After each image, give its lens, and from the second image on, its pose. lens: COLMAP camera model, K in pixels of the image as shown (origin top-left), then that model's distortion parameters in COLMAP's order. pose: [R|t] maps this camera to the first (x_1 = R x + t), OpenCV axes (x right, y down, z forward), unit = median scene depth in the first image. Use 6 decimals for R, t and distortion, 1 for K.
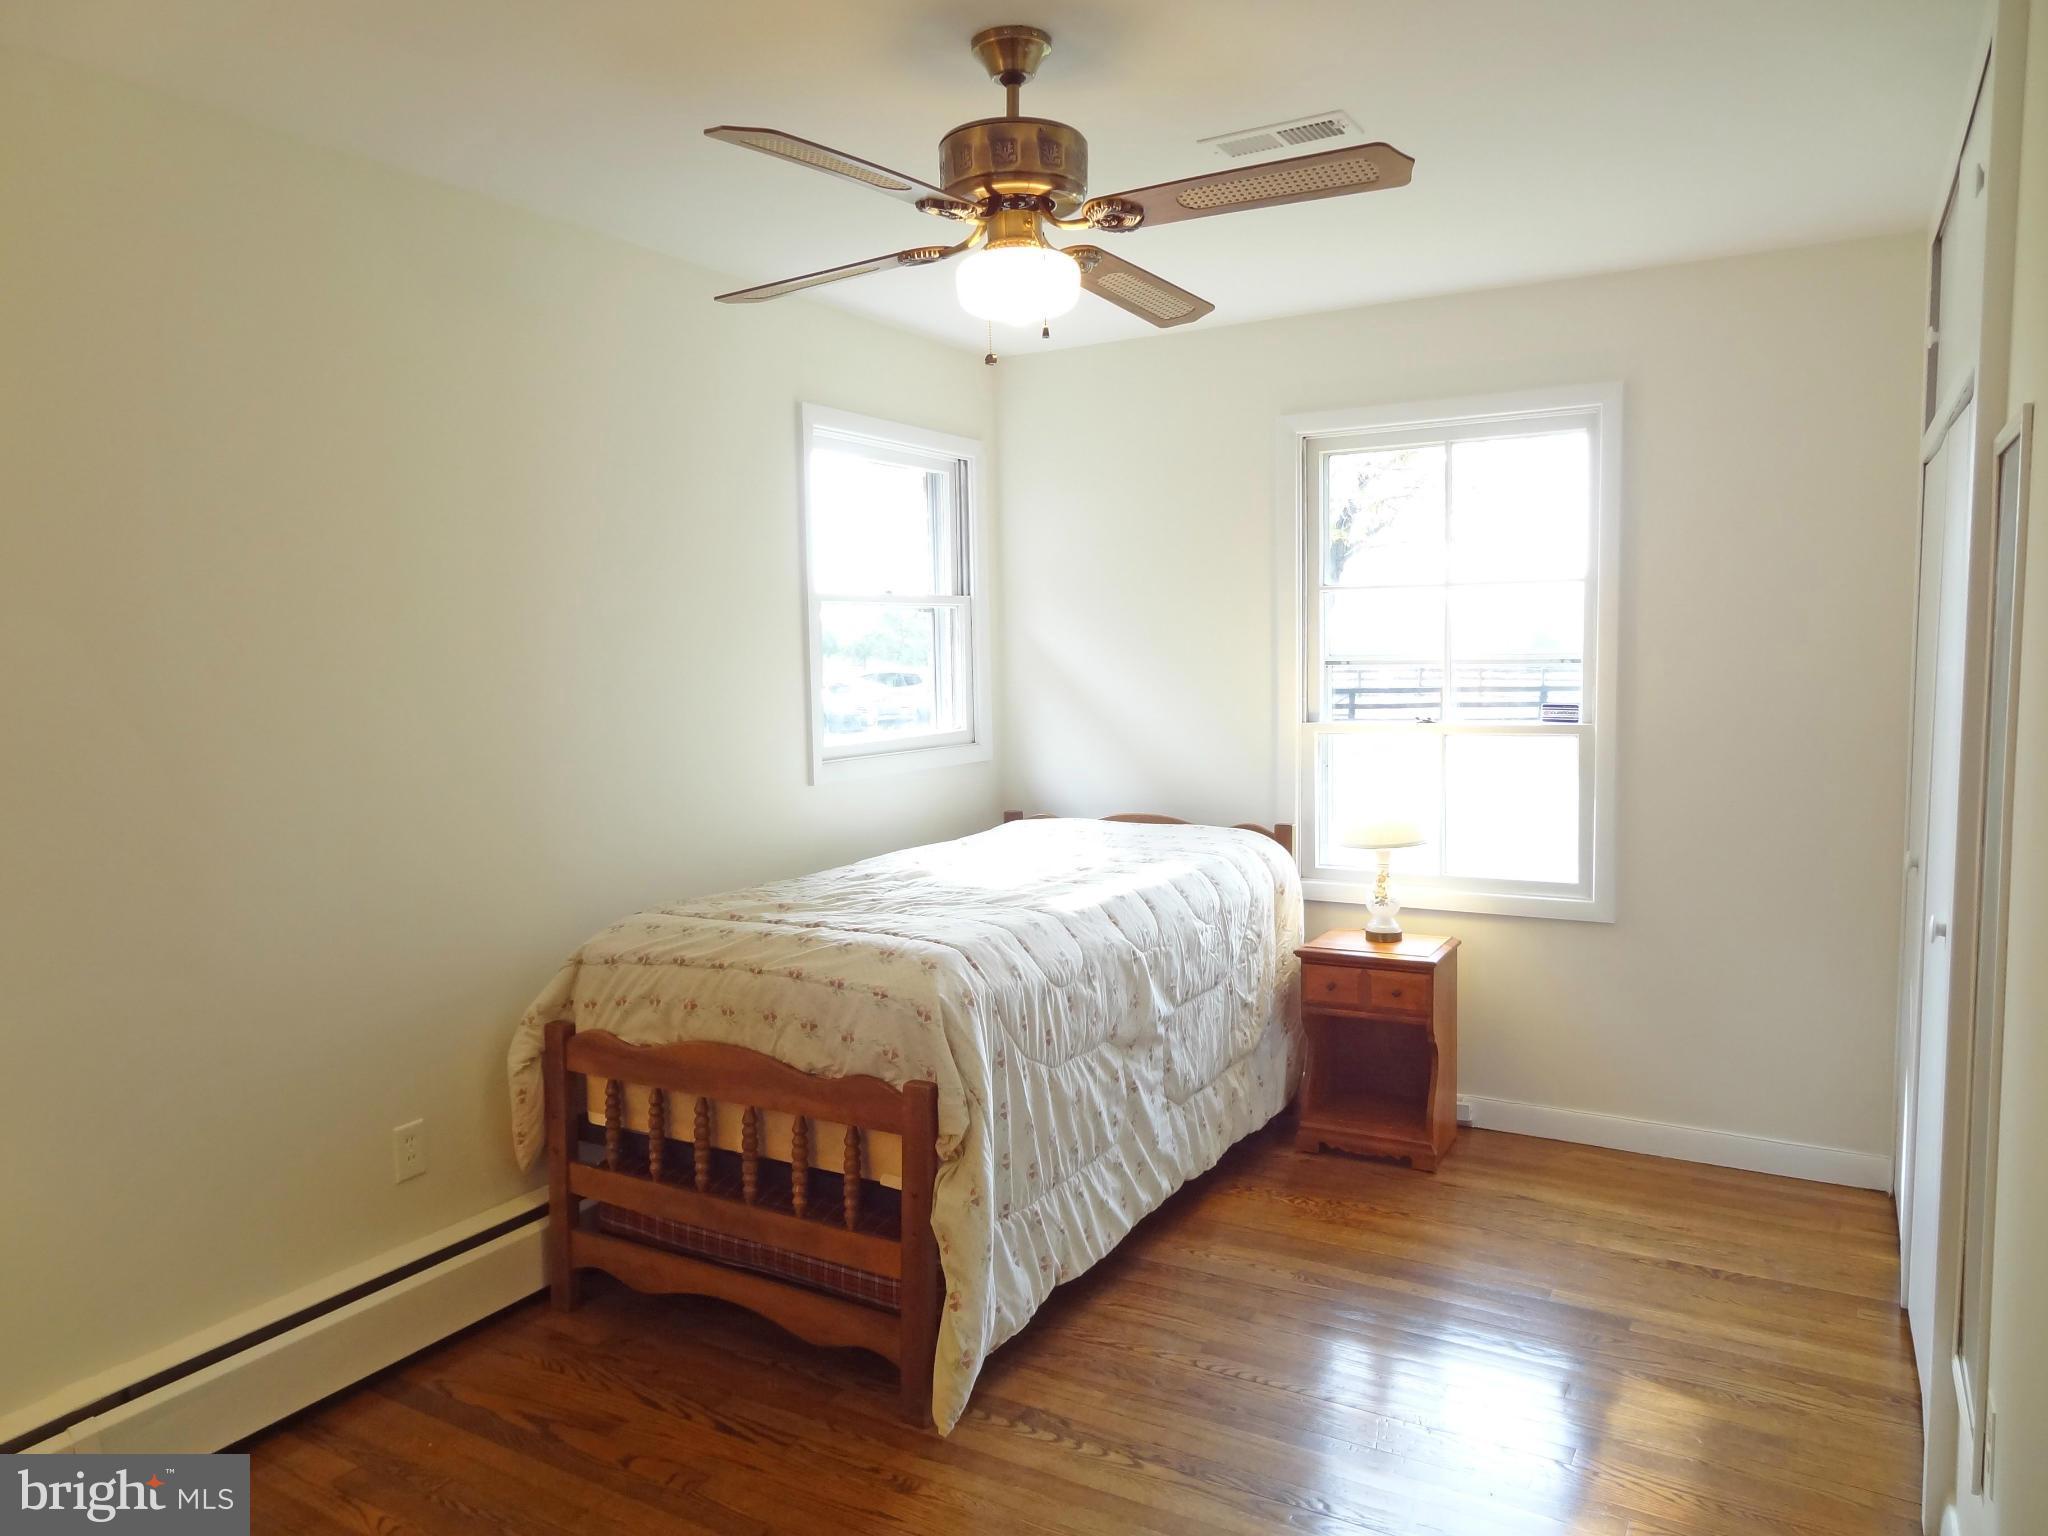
lens RADIAL K [[1428.3, 0, 1020.3], [0, 1428.3, 767.4], [0, 0, 1]] dist [-0.002024, 0.011454]
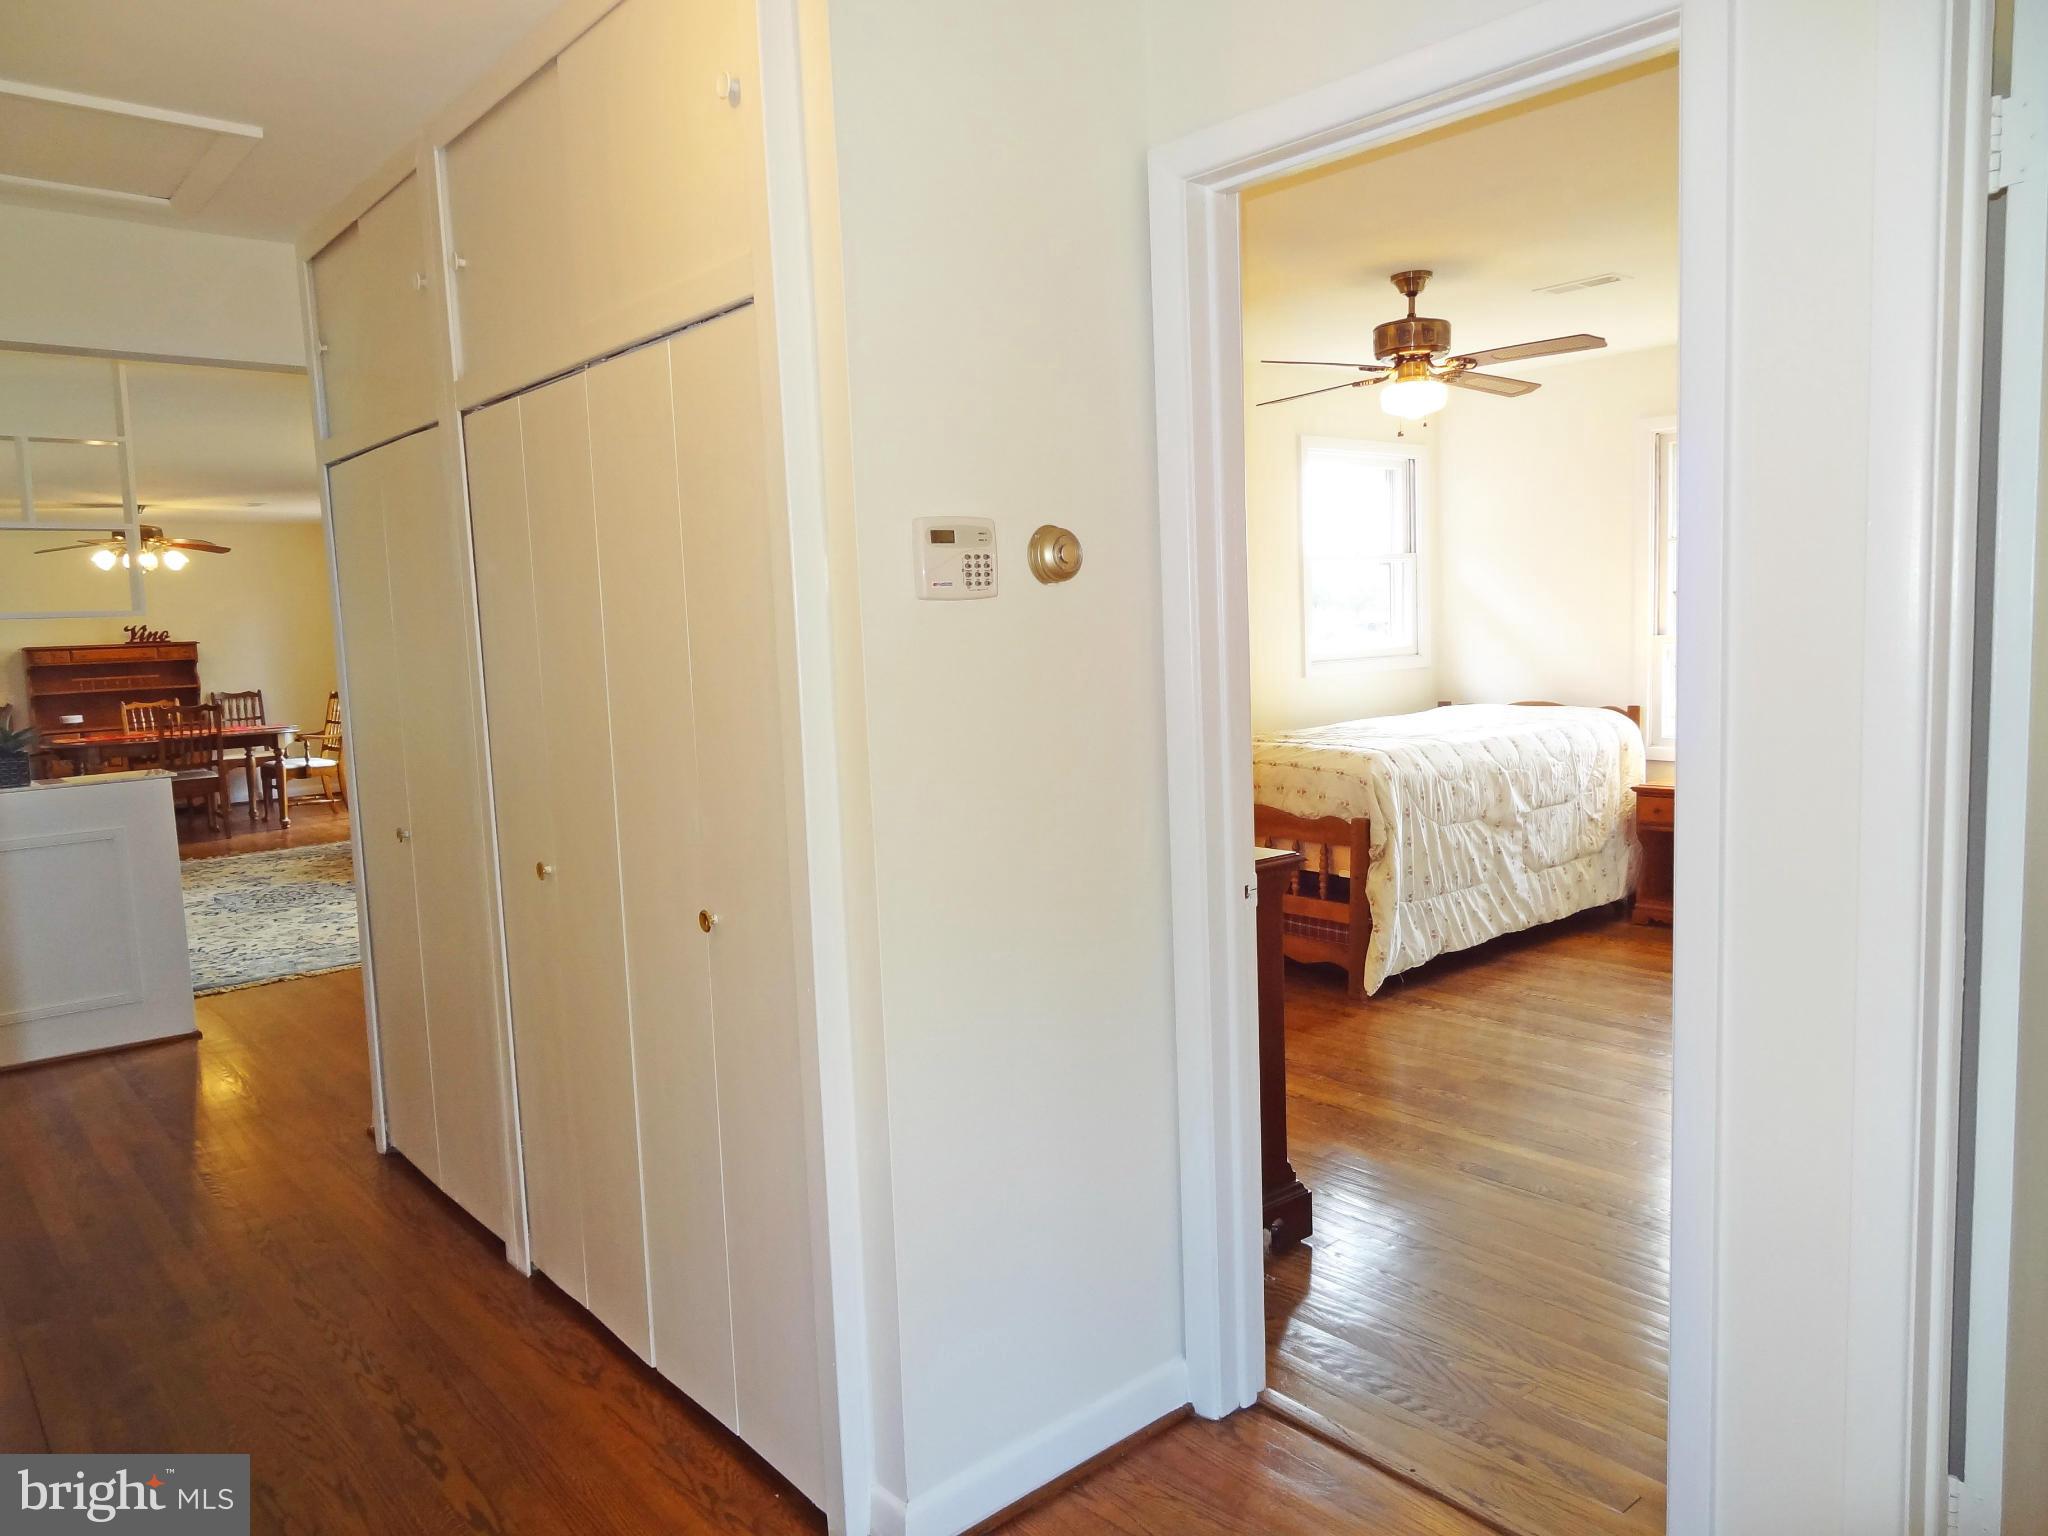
lens RADIAL K [[1428.3, 0, 1020.3], [0, 1428.3, 767.4], [0, 0, 1]] dist [-0.002024, 0.011454]
pose [[0.942418, 0.016217, -0.334043, 0.116159], [-0.005405, 0.999432, 0.033272, 0.080824], [0.334393, -0.029550, 0.941970, -0.794634]]
